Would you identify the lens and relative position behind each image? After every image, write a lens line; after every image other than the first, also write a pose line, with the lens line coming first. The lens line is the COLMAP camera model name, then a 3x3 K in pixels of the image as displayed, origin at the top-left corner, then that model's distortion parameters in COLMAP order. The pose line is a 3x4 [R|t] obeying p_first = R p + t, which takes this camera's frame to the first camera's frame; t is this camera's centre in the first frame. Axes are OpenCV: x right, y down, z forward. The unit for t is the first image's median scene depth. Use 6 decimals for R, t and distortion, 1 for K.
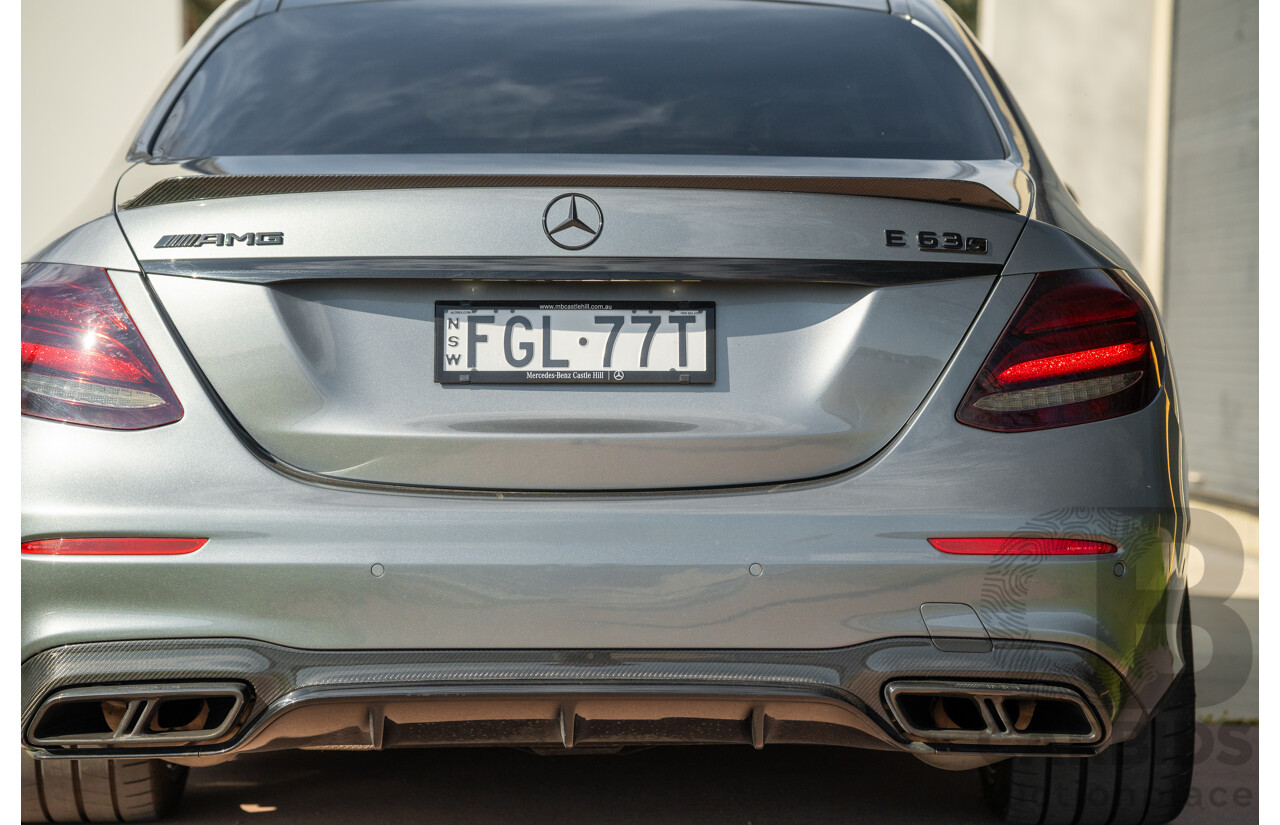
lens RADIAL K [[3721.9, 0, 624.9], [0, 3721.9, 399.1], [0, 0, 1]] dist [1.054800, 8.221662]
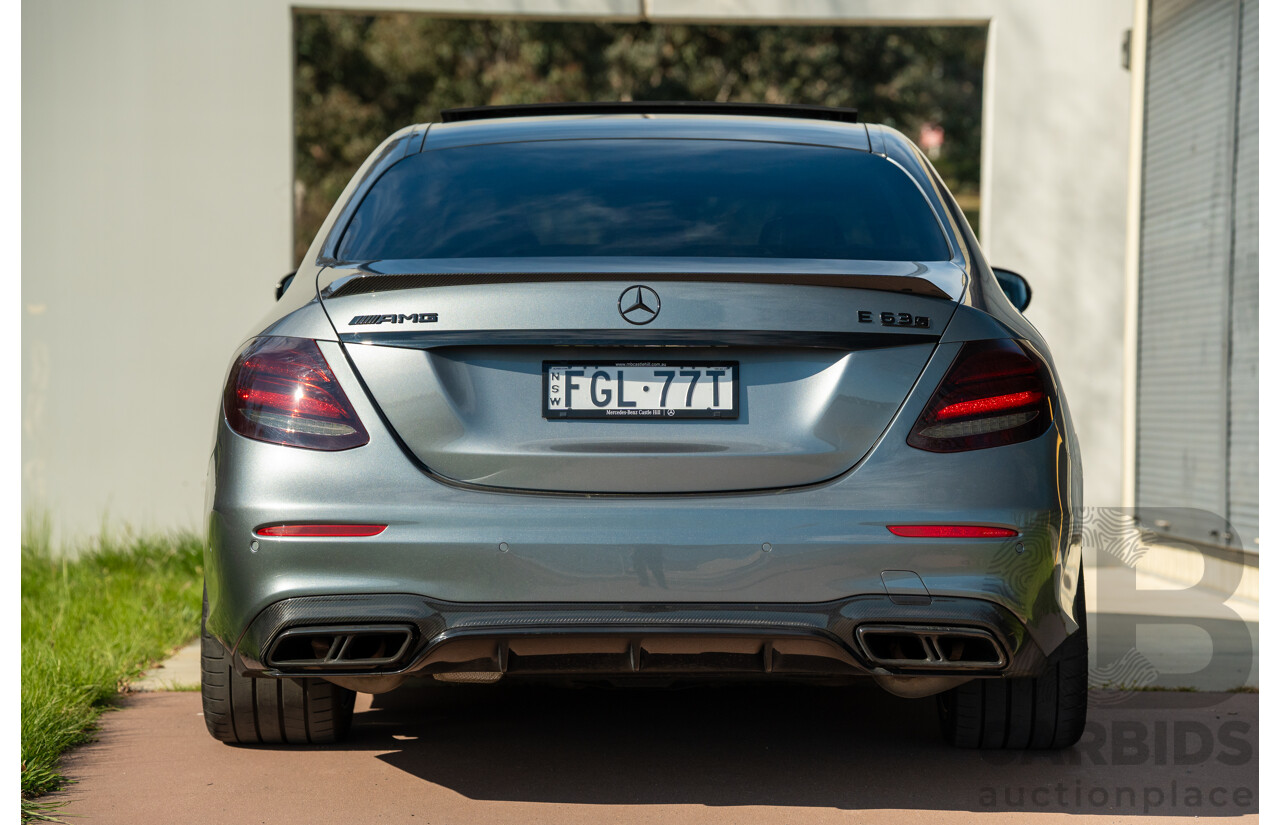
lens RADIAL K [[4026.2, 0, 647.8], [0, 4026.2, 414.5], [0, 0, 1]] dist [1.072379, 14.914042]
pose [[0.999971, -0.000050, -0.007588, 0.001132], [-0.000086, 0.999840, -0.017886, 0.021924], [0.007588, 0.017886, 0.999811, -0.541230]]
